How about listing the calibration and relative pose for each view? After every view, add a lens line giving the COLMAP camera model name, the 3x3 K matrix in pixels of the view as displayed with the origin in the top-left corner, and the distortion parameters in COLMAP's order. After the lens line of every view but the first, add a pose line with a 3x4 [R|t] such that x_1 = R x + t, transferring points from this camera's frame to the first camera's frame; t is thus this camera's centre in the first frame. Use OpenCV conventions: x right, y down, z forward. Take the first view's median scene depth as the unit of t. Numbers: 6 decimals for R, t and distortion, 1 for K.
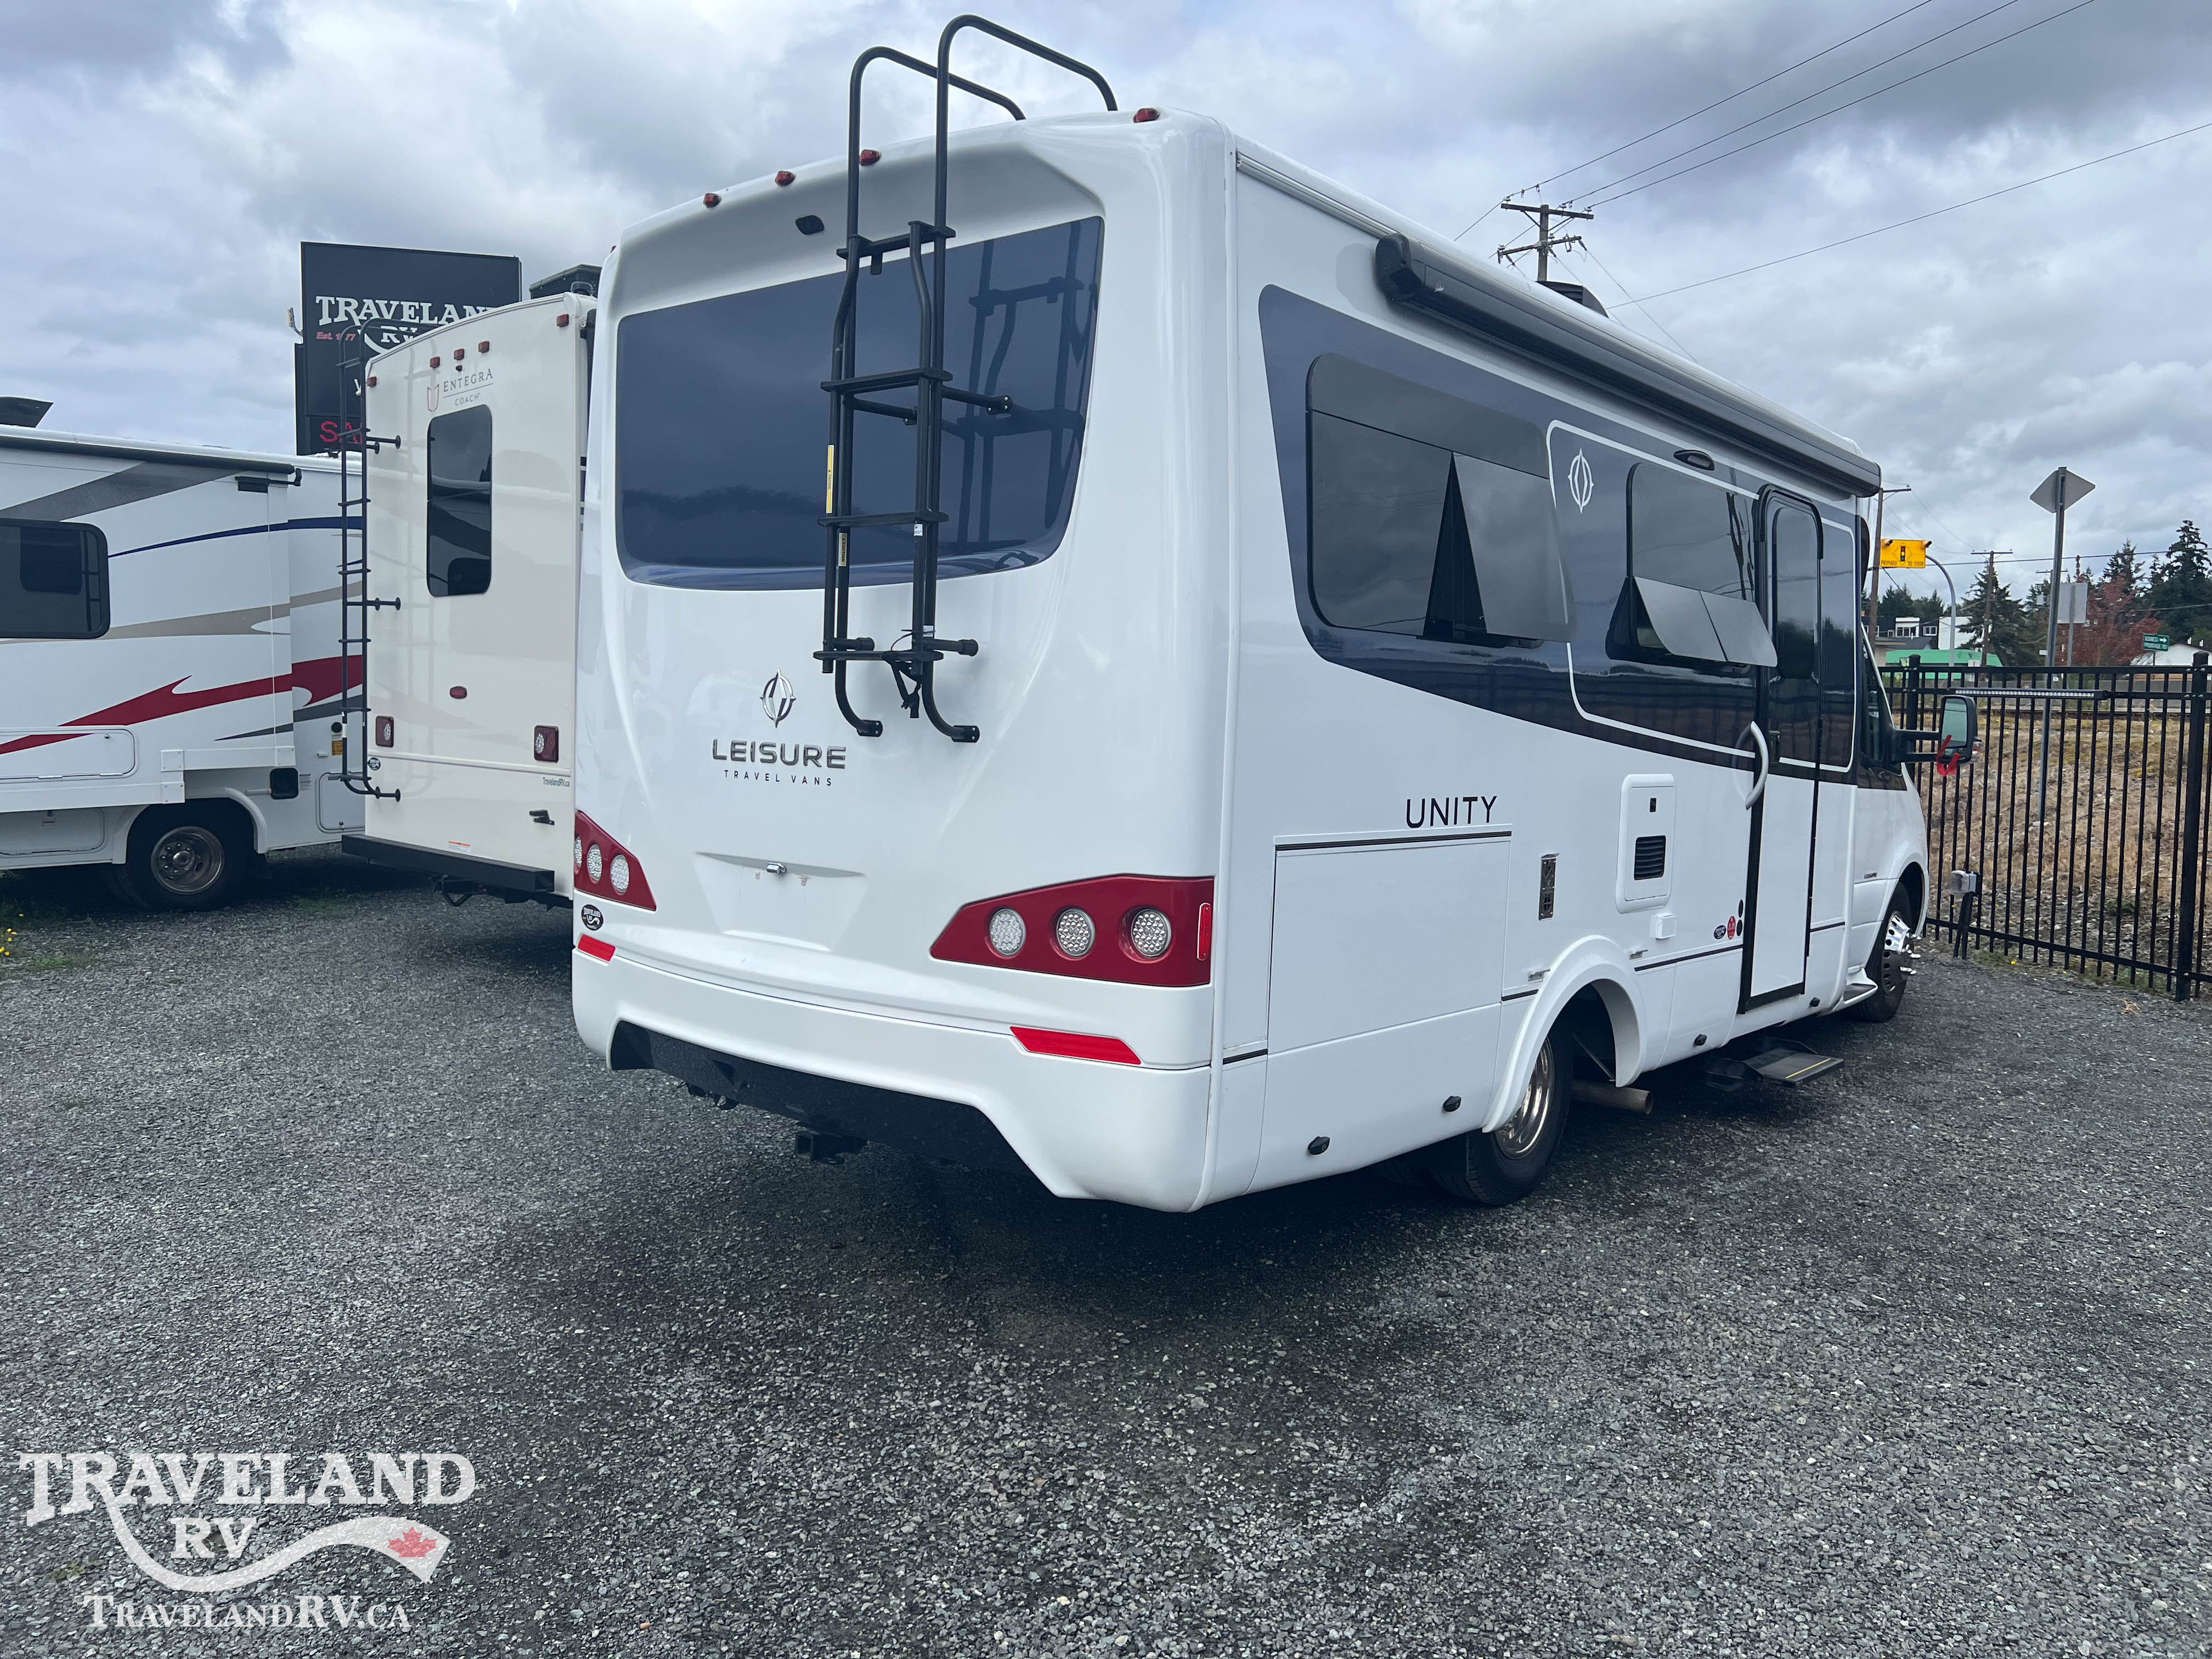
lens RADIAL K [[1640.9, 0, 1121.2], [0, 1640.9, 830.3], [0, 0, 1]] dist [0.033306, -0.011316]
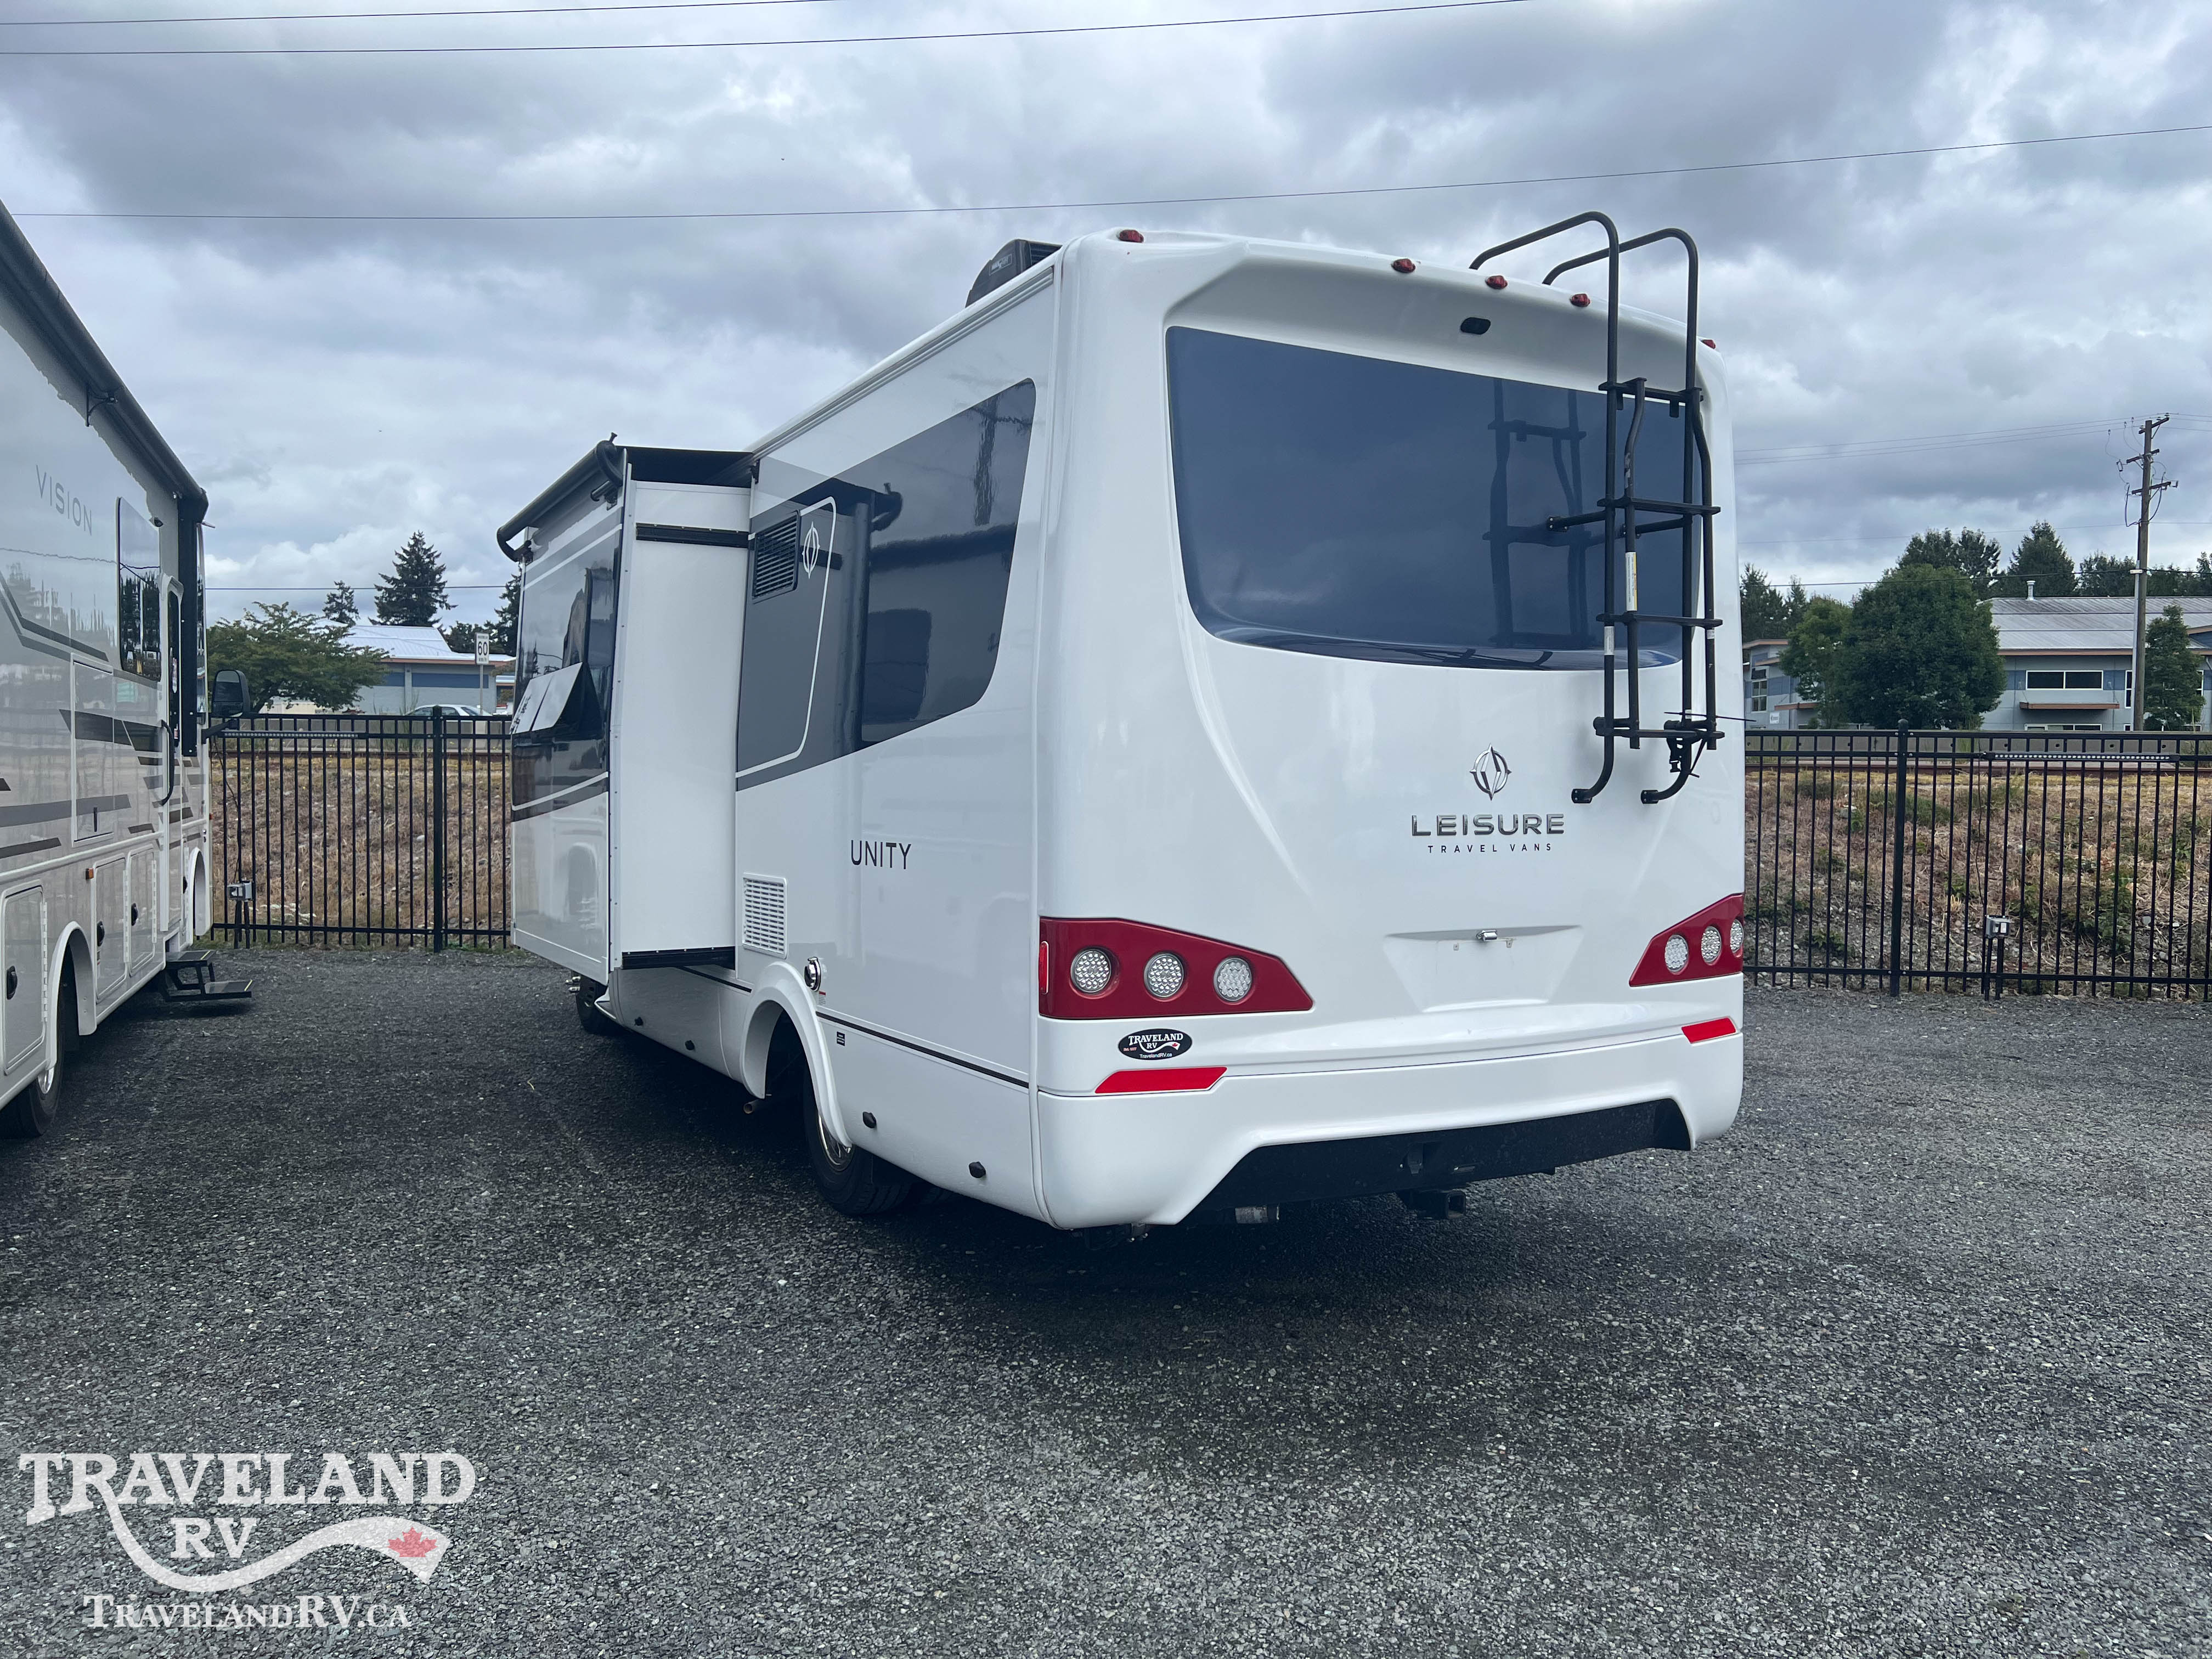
lens RADIAL K [[1640.9, 0, 1122.9], [0, 1640.9, 823.1], [0, 0, 1]] dist [0.033306, -0.011316]
pose [[0.348746, -0.047631, 0.936006, -1.257385], [0.069719, 0.997259, 0.024771, -0.089410], [-0.934620, 0.056618, 0.351111, 0.844546]]
